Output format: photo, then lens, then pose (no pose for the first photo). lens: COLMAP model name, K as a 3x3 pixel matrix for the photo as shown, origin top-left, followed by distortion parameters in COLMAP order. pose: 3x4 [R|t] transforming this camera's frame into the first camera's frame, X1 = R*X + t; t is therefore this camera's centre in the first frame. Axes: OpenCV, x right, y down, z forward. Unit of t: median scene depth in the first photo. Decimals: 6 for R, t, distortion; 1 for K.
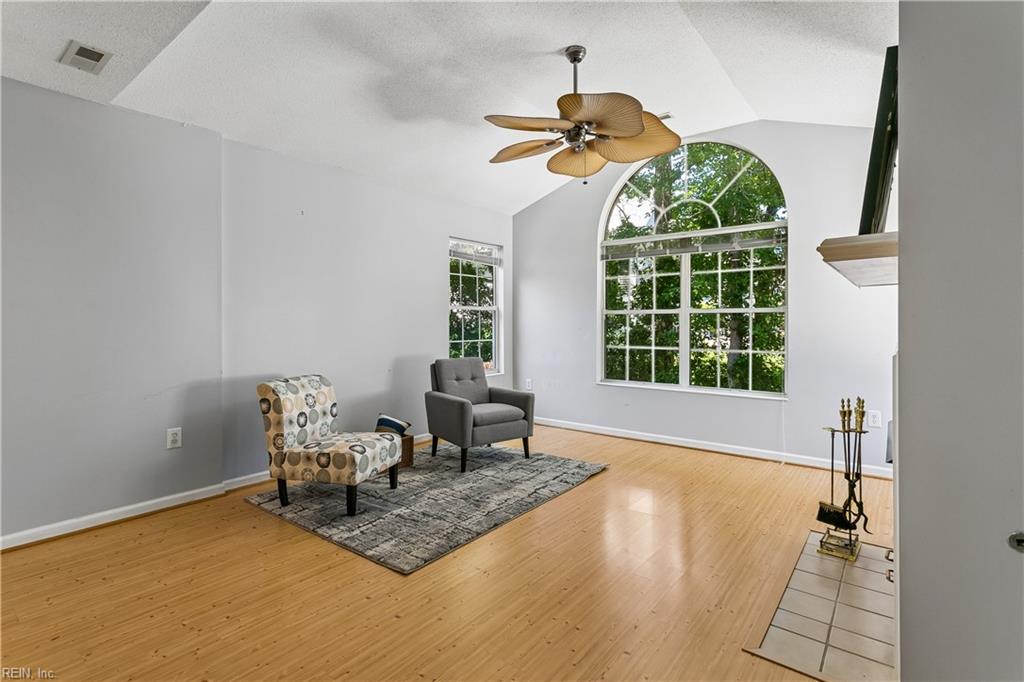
lens RADIAL K [[486.9, 0, 510.9], [0, 486.9, 324.2], [0, 0, 1]] dist [-0.000207, 0.001562]
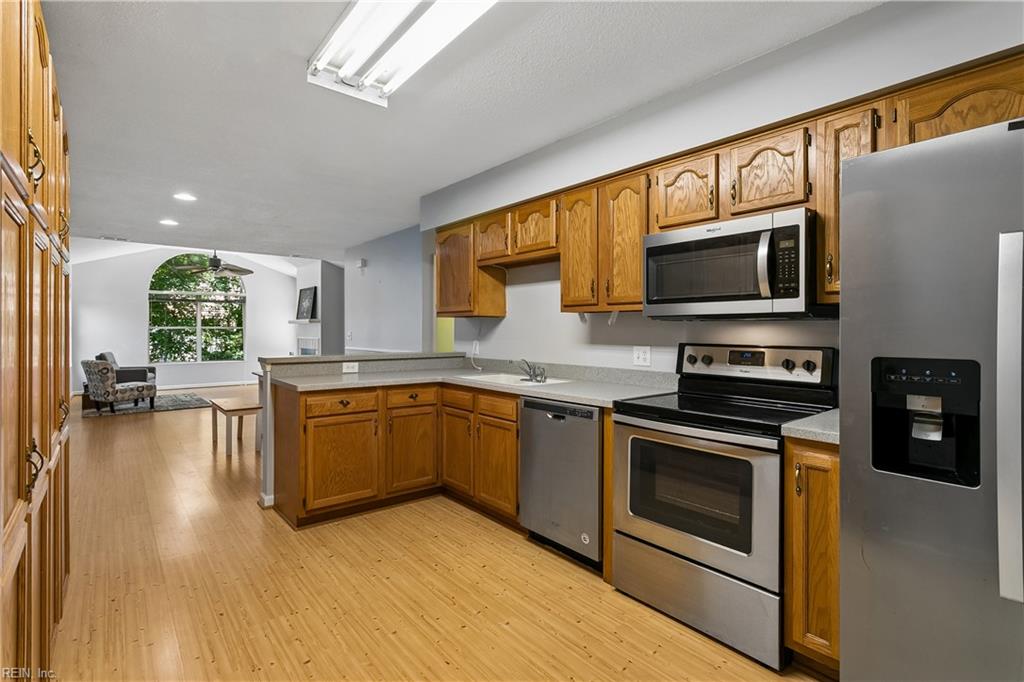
lens RADIAL K [[488.0, 0, 511.2], [0, 488.0, 330.0], [0, 0, 1]] dist [0.001510, 0.001542]
pose [[0.208715, 0.004081, 0.977968, -2.270839], [-0.000175, 0.999991, -0.004135, -0.012416], [-0.977977, 0.000692, 0.208714, -1.286146]]
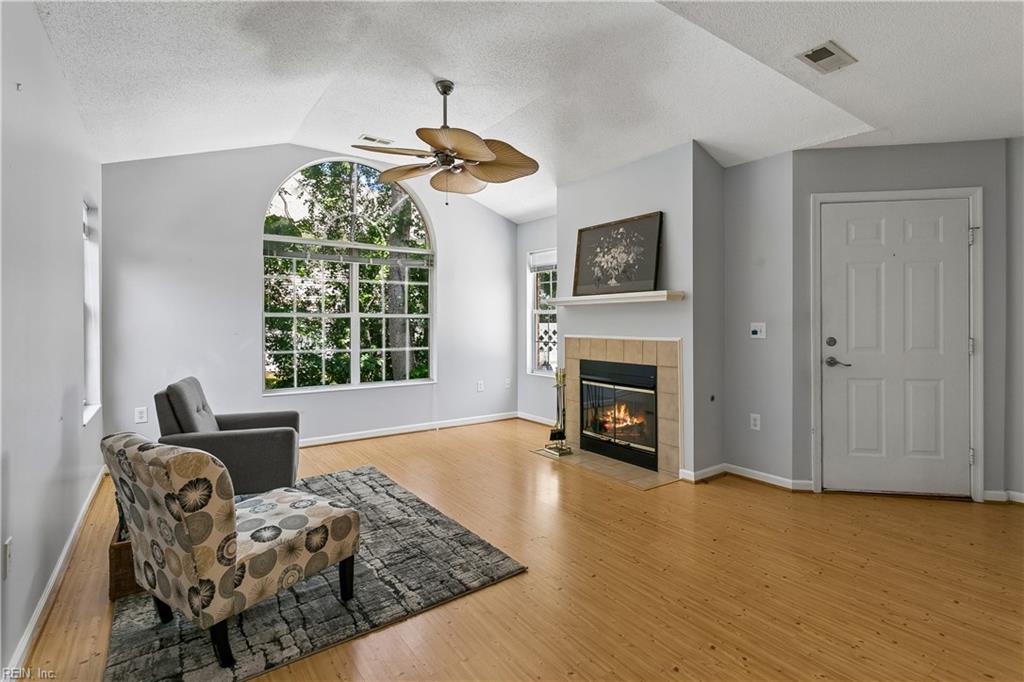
lens RADIAL K [[489.2, 0, 514.6], [0, 489.2, 322.7], [0, 0, 1]] dist [0.003494, 0.000902]
pose [[0.278487, 0.002702, 0.960436, -0.880362], [0.001575, 0.999993, -0.003270, -0.009402], [-0.960439, 0.002424, 0.278481, 0.520425]]
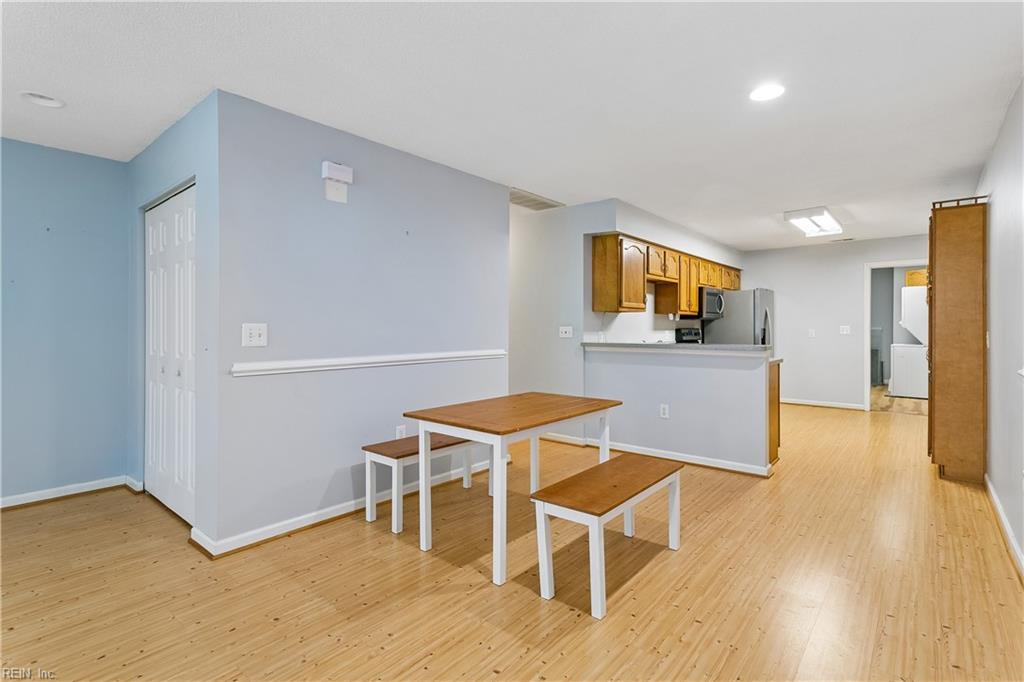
lens RADIAL K [[488.0, 0, 511.2], [0, 488.0, 330.0], [0, 0, 1]] dist [0.001510, 0.001542]
pose [[-0.999502, 0.002634, 0.031436, -0.718050], [0.002968, 0.999940, 0.010580, -0.010160], [-0.031406, 0.010668, -0.999450, 0.720889]]
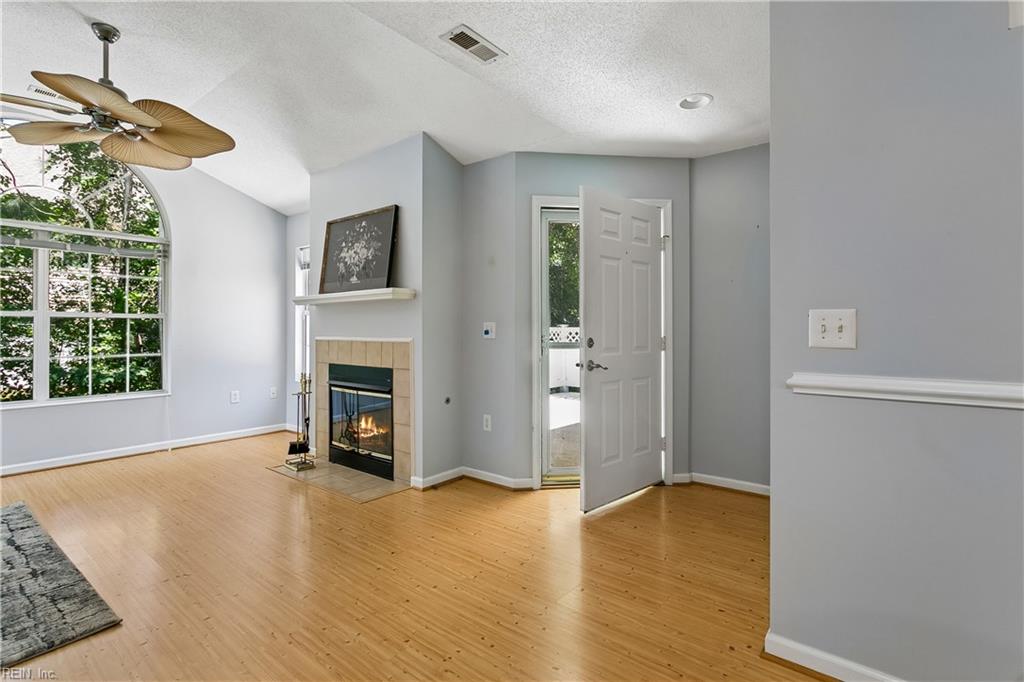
lens RADIAL K [[491.3, 0, 513.4], [0, 491.3, 325.0], [0, 0, 1]] dist [0.001359, 0.001770]
pose [[0.009668, 0.011549, 0.999887, -0.761071], [0.002329, 0.999930, -0.011572, 0.007219], [-0.999951, 0.002440, 0.009640, 0.220345]]
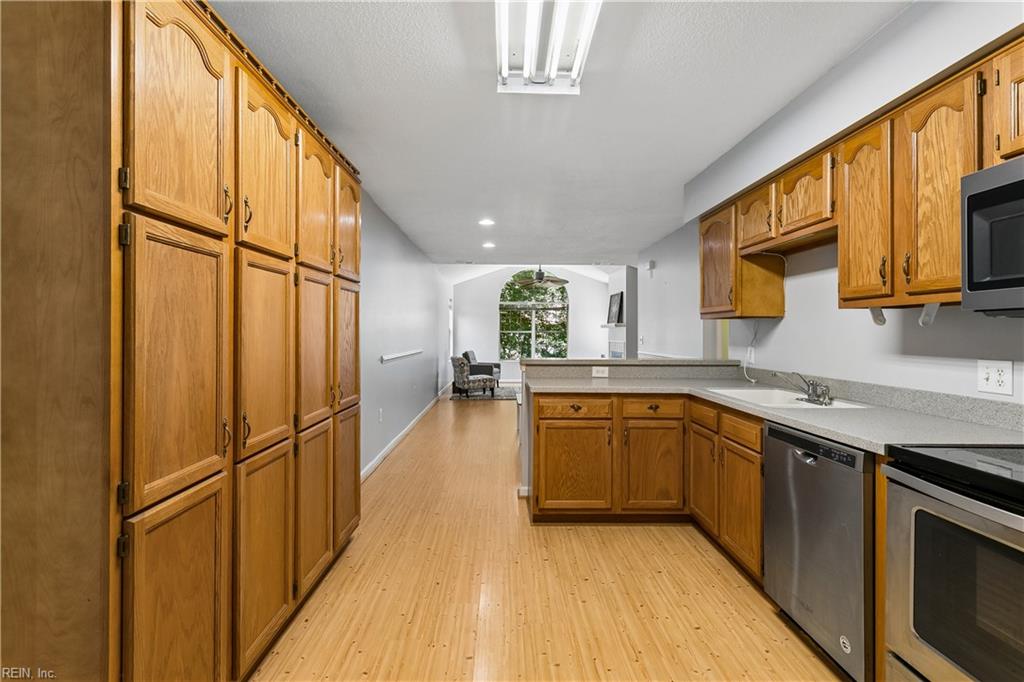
lens RADIAL K [[486.4, 0, 510.3], [0, 486.4, 330.7], [0, 0, 1]] dist [0.002177, 0.001635]
pose [[0.771778, 0.009677, 0.635818, -2.096050], [-0.004610, 0.999943, -0.009624, -0.012120], [-0.635875, 0.004496, 0.771779, -1.415631]]
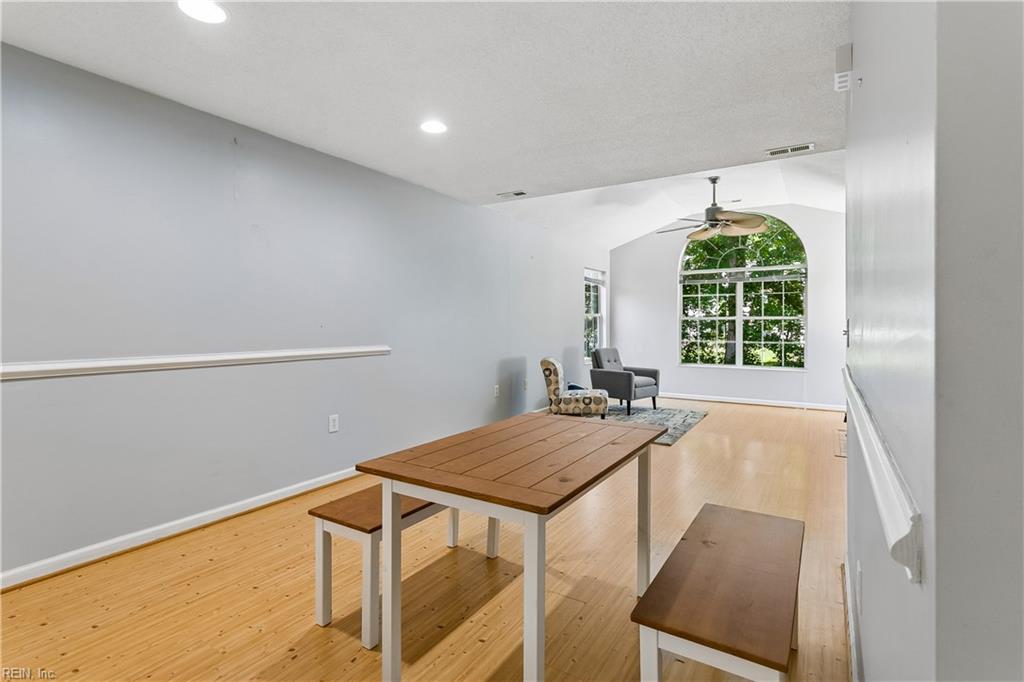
lens RADIAL K [[491.3, 0, 513.4], [0, 491.3, 325.0], [0, 0, 1]] dist [0.001359, 0.001770]
pose [[0.994427, 0.001001, 0.105424, -0.793946], [-0.000712, 0.999996, -0.002777, 0.000617], [-0.105426, 0.002686, 0.994423, -0.743167]]
